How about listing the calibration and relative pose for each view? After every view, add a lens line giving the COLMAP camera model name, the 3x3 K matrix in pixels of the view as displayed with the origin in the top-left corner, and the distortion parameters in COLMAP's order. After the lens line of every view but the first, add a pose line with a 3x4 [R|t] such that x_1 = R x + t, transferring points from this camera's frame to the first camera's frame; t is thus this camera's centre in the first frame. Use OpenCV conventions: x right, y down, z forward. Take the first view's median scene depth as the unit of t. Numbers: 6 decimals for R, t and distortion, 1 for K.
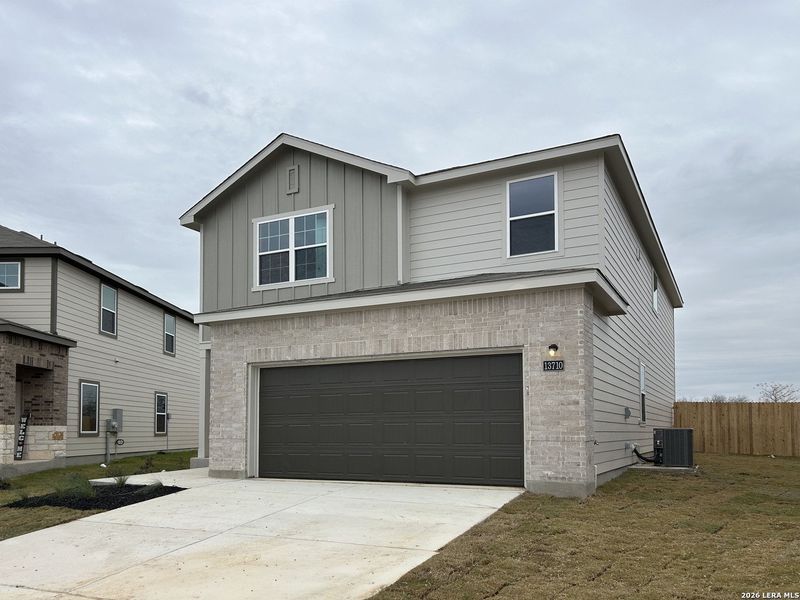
lens RADIAL K [[255.6, 0, 400.1], [0, 255.6, 316.7], [0, 0, 1]] dist [0.001213, -0.000015]
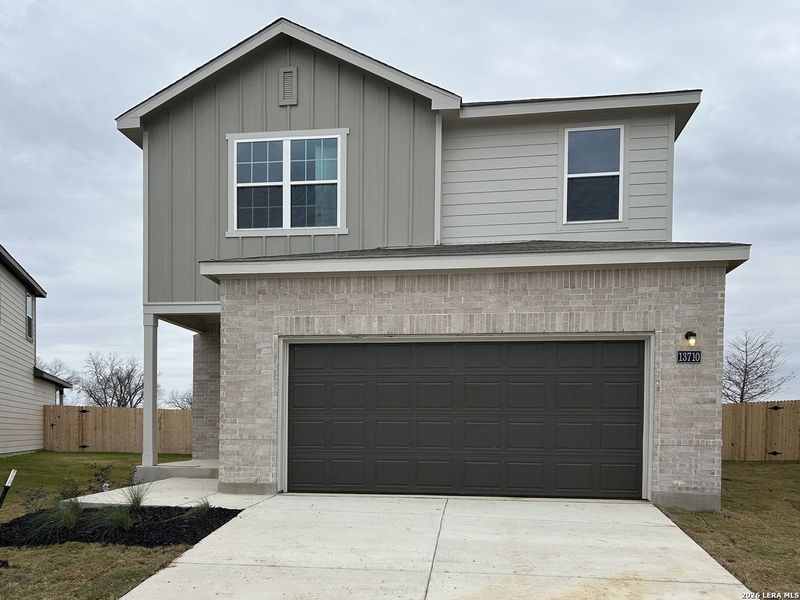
lens RADIAL K [[323.4, 0, 402.4], [0, 323.4, 300.8], [0, 0, 1]] dist [0.000741, -0.000317]
pose [[0.989248, 0.064217, 0.131391, -0.383980], [-0.069043, 0.997084, 0.032510, 0.031217], [-0.128920, -0.041233, 0.990797, 0.064882]]
